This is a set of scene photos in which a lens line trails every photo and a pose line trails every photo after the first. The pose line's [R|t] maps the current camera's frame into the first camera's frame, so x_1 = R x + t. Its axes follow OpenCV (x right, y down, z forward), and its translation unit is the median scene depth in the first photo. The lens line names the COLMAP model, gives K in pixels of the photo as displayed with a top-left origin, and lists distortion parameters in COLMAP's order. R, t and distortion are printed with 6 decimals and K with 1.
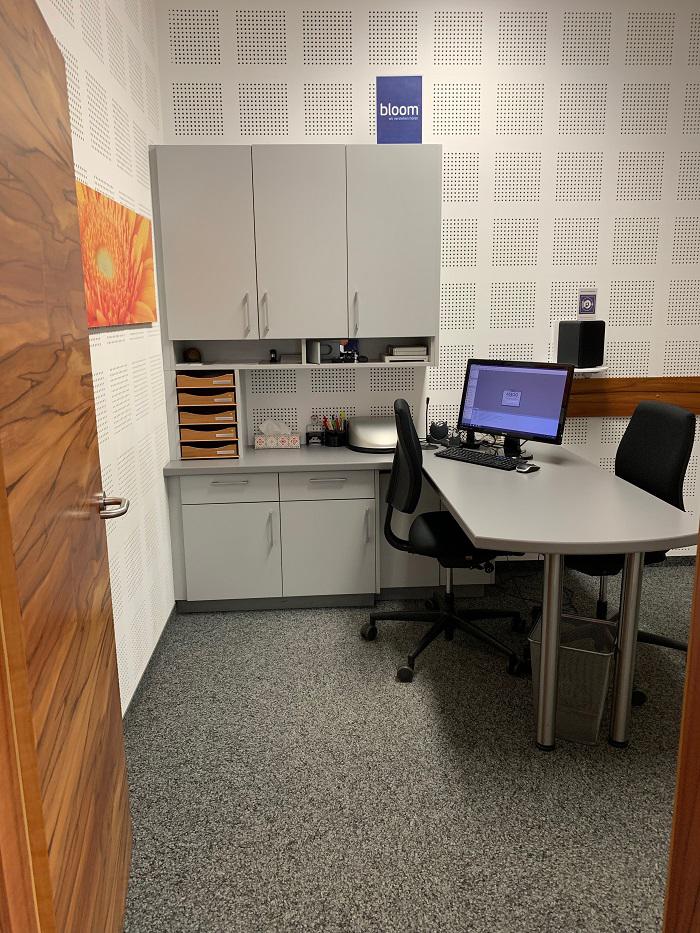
lens RADIAL K [[720.9, 0, 350.0], [0, 720.9, 466.5], [0, 0, 1]] dist [0.163468, -0.541735]
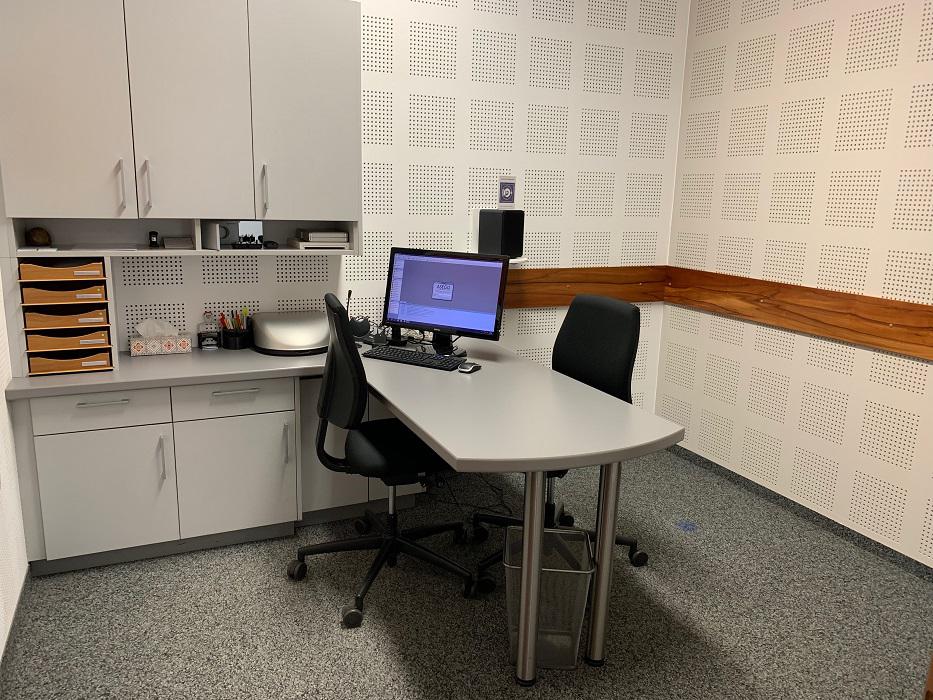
lens RADIAL K [[712.6, 0, 466.5], [0, 712.6, 350.0], [0, 0, 1]] dist [0.035601, -0.072067]
pose [[0.931765, -0.038087, 0.361058, -0.076469], [0.037284, 0.999262, 0.009192, -0.026028], [-0.361142, 0.004897, 0.932498, 0.145473]]
